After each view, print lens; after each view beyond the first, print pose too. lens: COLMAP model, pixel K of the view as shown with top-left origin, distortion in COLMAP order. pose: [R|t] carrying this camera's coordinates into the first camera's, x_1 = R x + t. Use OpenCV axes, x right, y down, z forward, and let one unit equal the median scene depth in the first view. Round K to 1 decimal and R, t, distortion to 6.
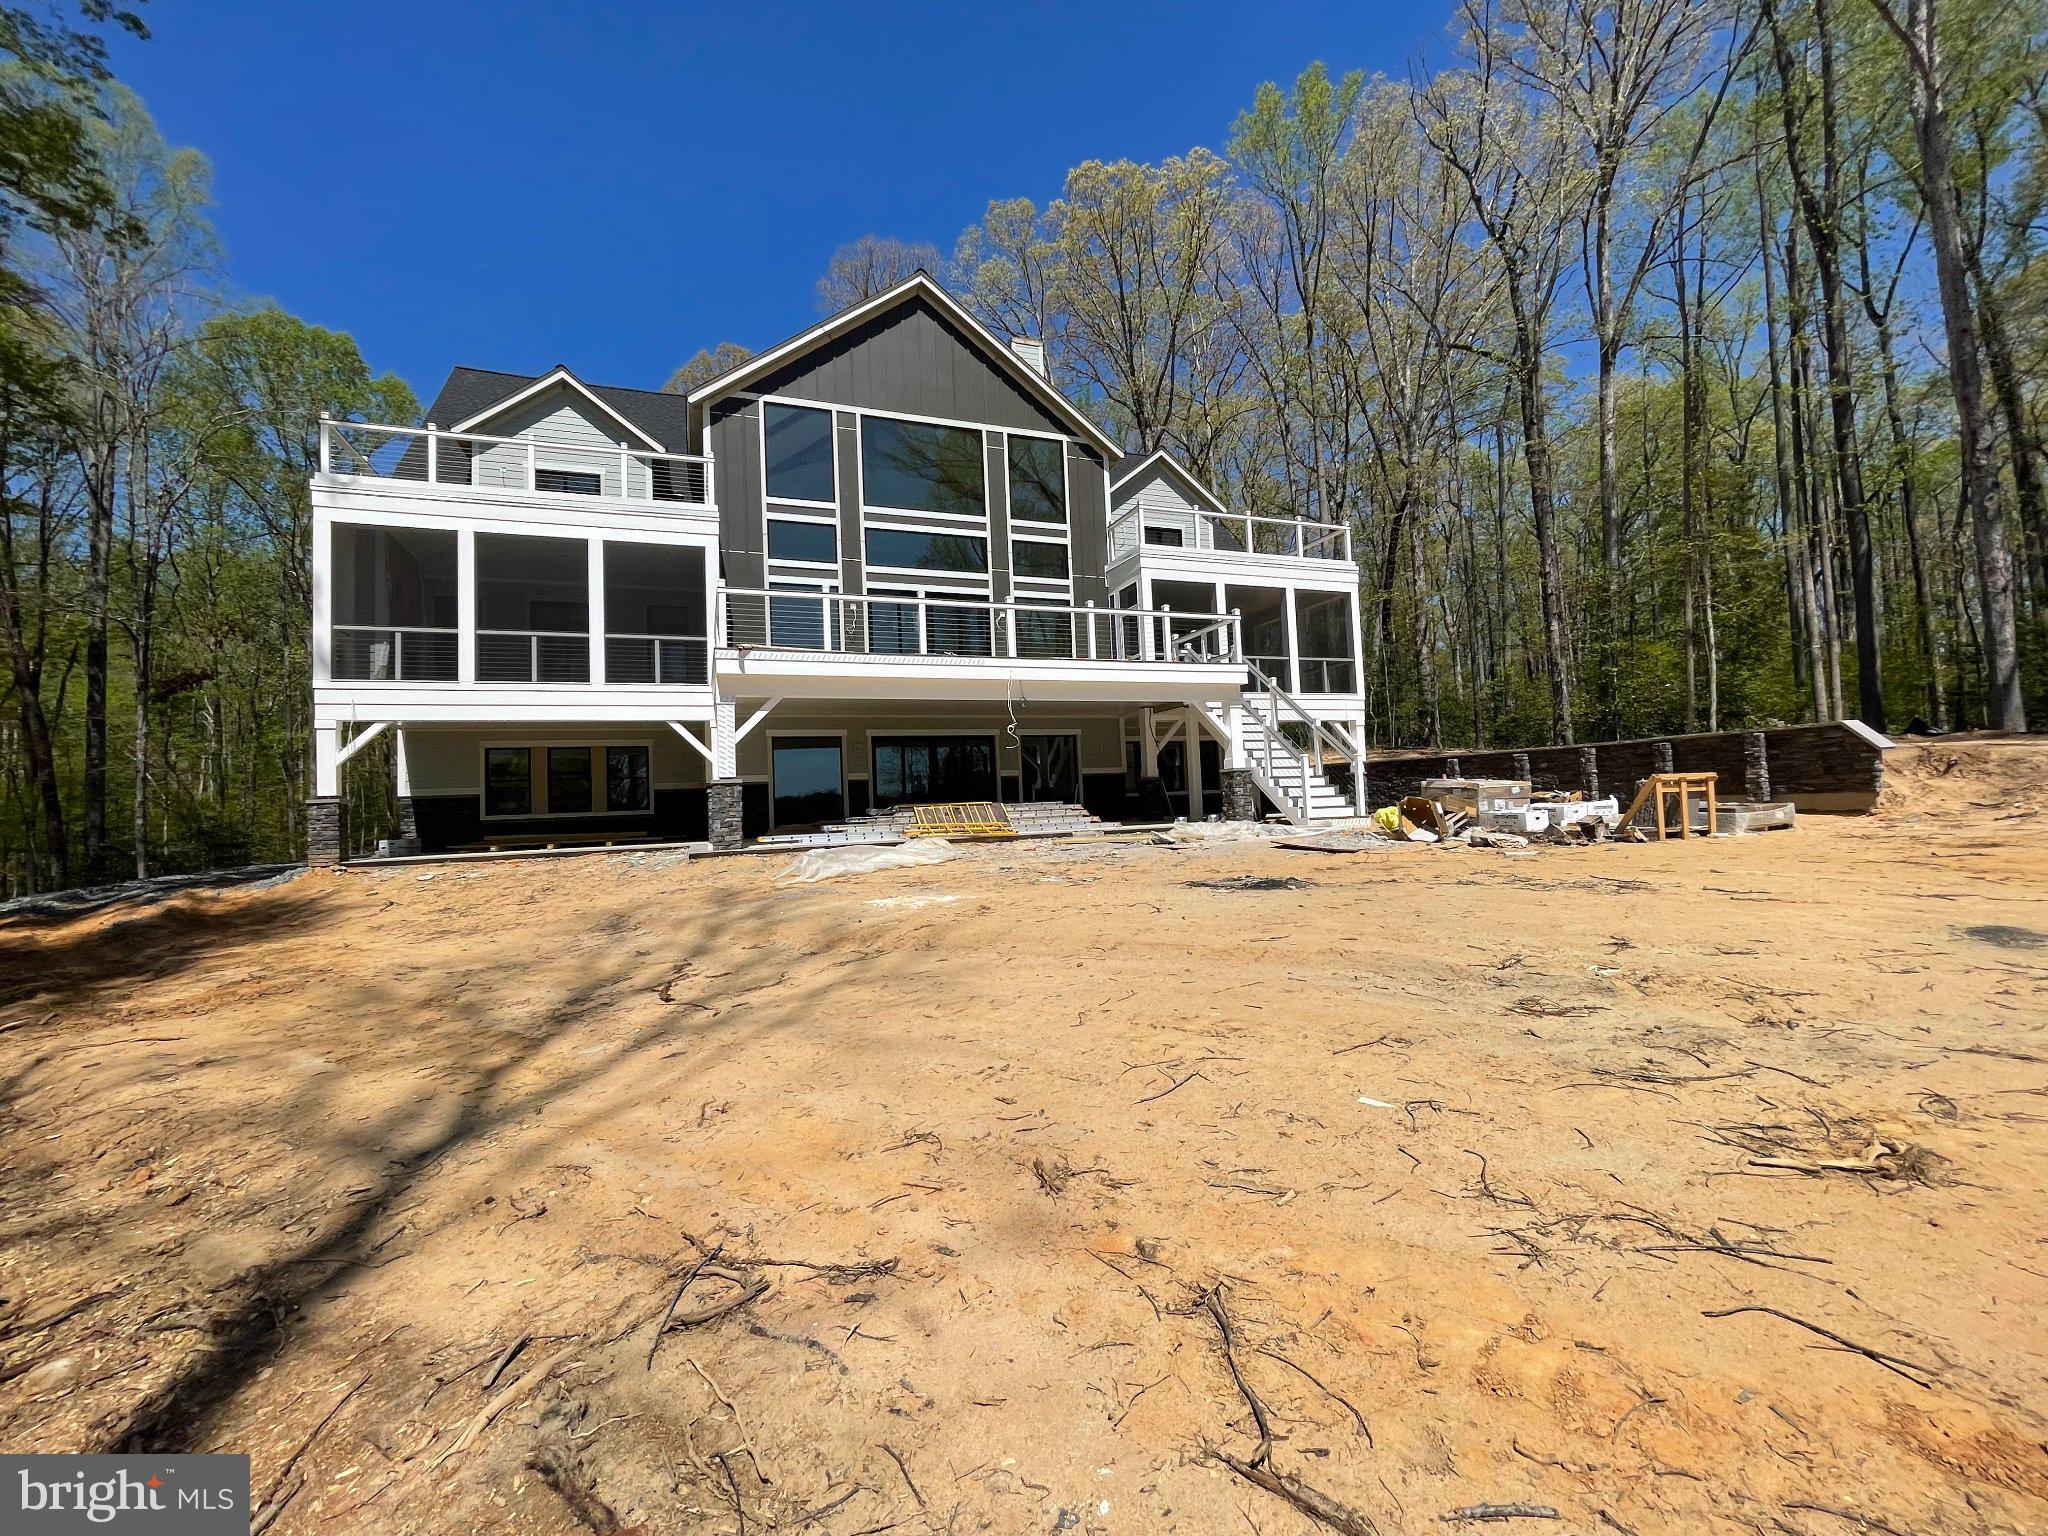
lens RADIAL K [[820.9, 0, 1002.7], [0, 820.9, 774.9], [0, 0, 1]] dist [-0.002150, 0.000018]
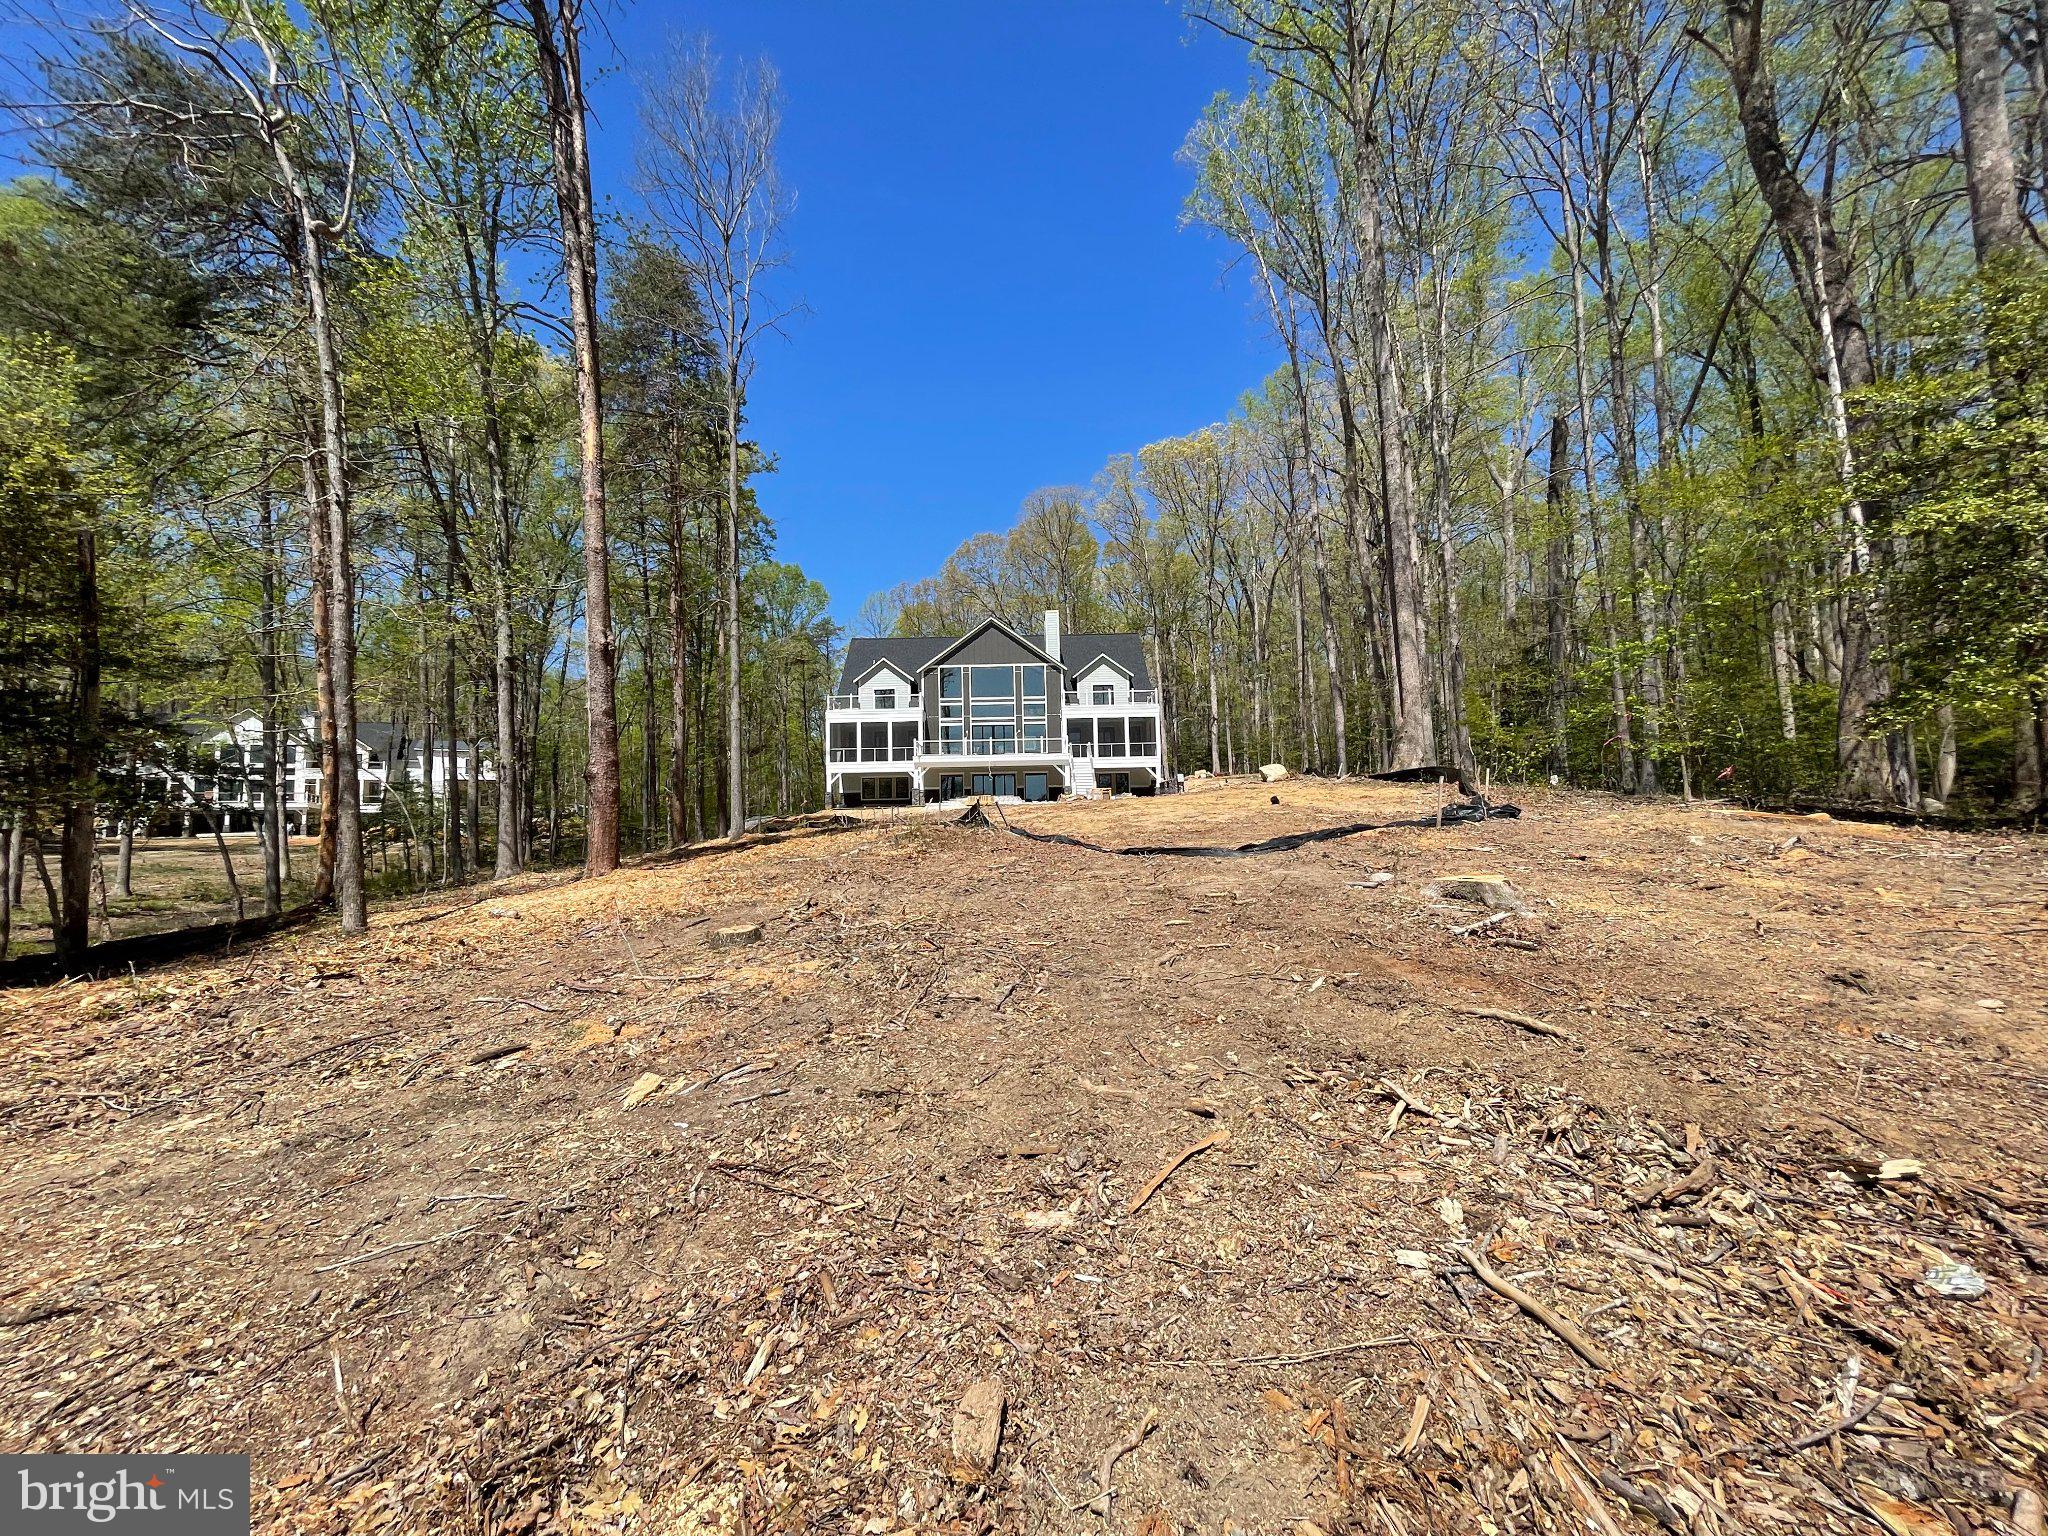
lens RADIAL K [[820.9, 0, 1023.8], [0, 820.9, 778.2], [0, 0, 1]] dist [-0.002150, 0.000018]
pose [[0.937598, -0.001763, -0.347716, 1.118046], [-0.002373, 0.999931, -0.011469, 0.002716], [0.347712, 0.011579, 0.937530, -1.857242]]
